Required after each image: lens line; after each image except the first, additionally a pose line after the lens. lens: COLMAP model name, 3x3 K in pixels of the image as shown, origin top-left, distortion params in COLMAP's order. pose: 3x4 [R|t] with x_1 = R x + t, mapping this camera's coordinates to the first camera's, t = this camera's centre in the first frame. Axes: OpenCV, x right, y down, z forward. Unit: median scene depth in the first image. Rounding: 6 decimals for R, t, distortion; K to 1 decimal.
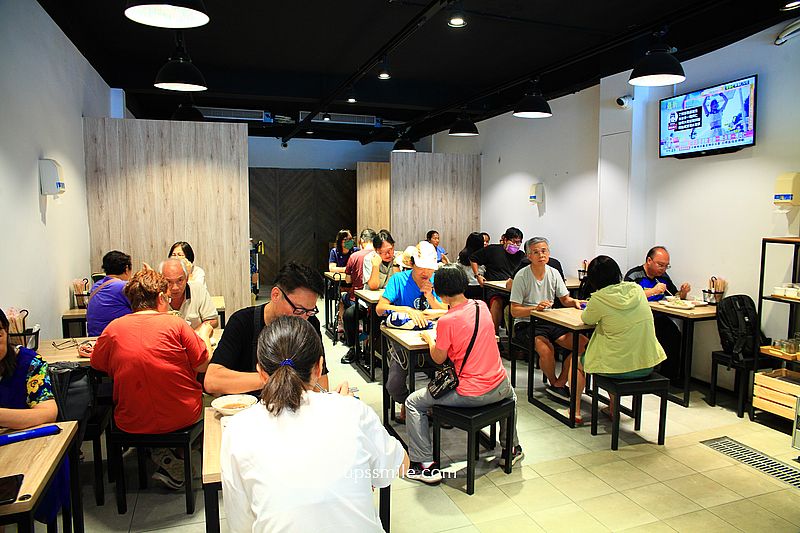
lens RADIAL K [[545.2, 0, 400.0], [0, 545.2, 266.5], [0, 0, 1]] dist [-0.126444, 0.092293]
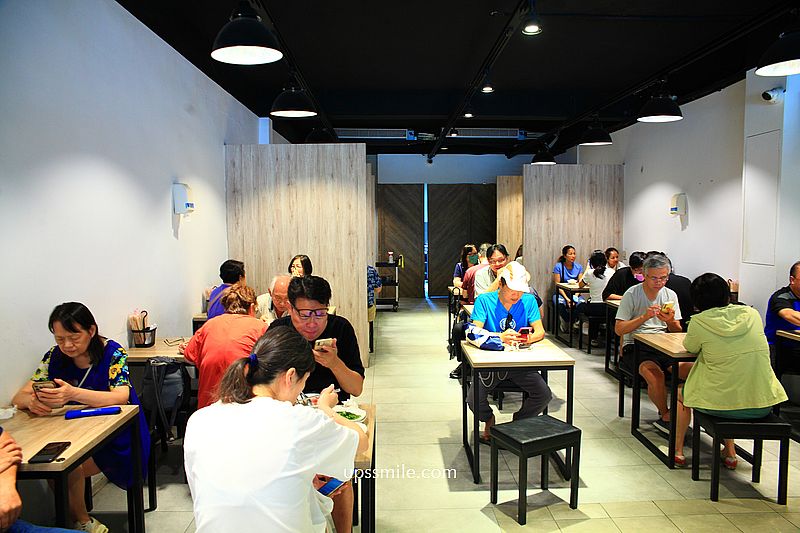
lens RADIAL K [[545.2, 0, 400.0], [0, 545.2, 266.5], [0, 0, 1]] dist [-0.126444, 0.092293]
pose [[0.949281, 0.013469, -0.314141, 0.126811], [-0.021764, 0.999501, -0.022912, -0.001684], [0.313675, 0.028587, 0.949100, 0.018404]]
